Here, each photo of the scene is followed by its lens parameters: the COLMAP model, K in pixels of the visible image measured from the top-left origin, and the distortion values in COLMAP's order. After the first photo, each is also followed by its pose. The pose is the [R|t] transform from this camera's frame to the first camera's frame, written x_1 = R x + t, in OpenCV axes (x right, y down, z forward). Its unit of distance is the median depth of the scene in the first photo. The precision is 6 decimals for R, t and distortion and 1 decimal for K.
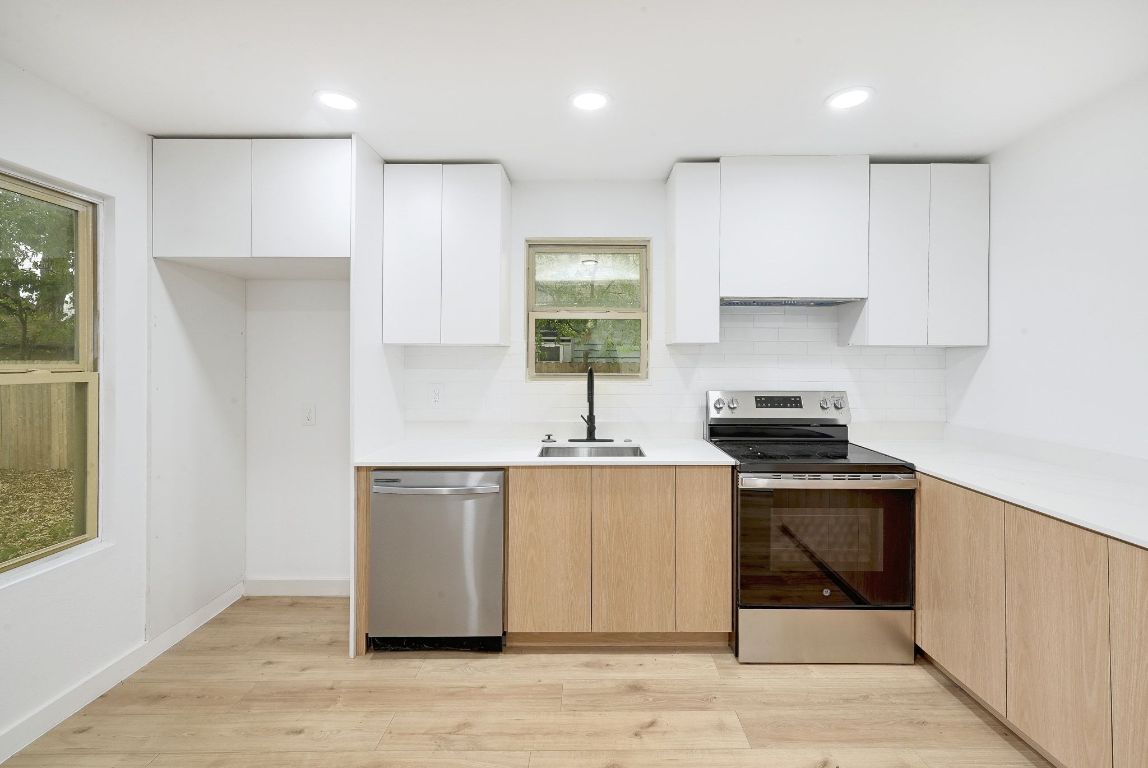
lens RADIAL K [[525.7, 0, 586.2], [0, 525.7, 360.6], [0, 0, 1]] dist [0.004098, 0.002088]
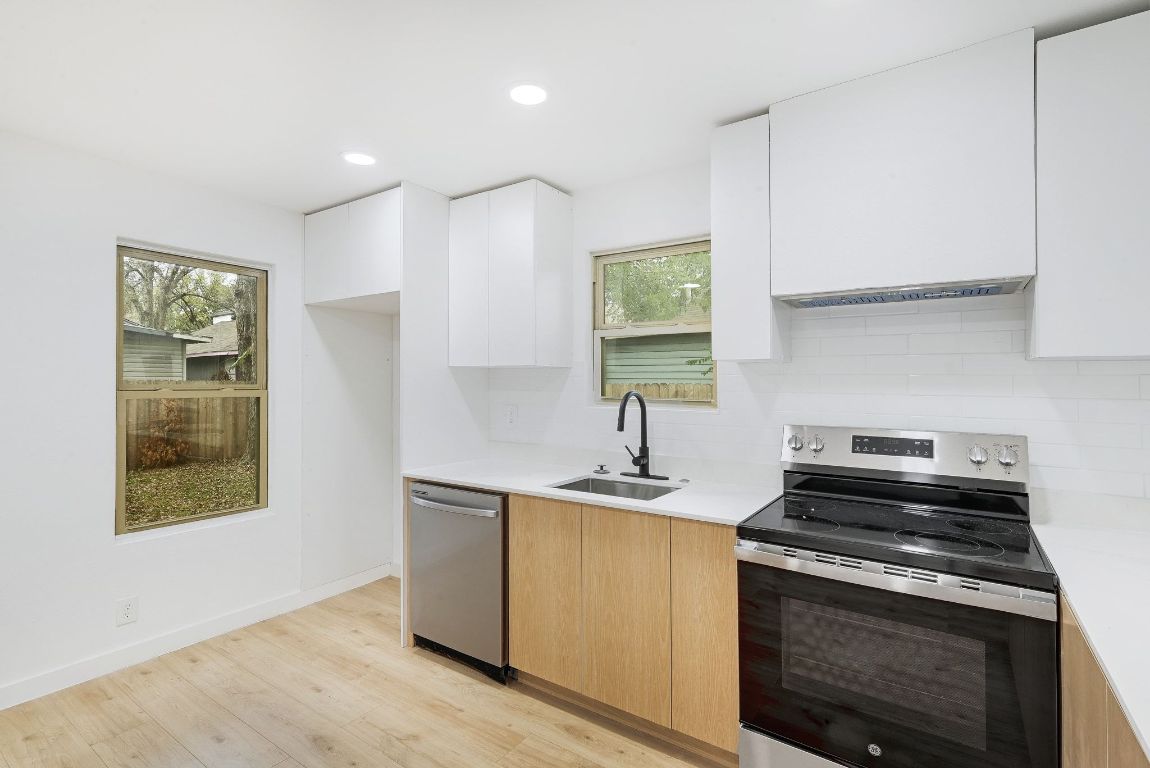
lens RADIAL K [[552.9, 0, 572.5], [0, 552.9, 379.7], [0, 0, 1]] dist [0.002664, -0.000220]
pose [[0.817081, -0.000715, -0.576523, 0.525734], [-0.002466, 0.999986, -0.004735, -0.000752], [0.576518, 0.005291, 0.817067, 0.238638]]
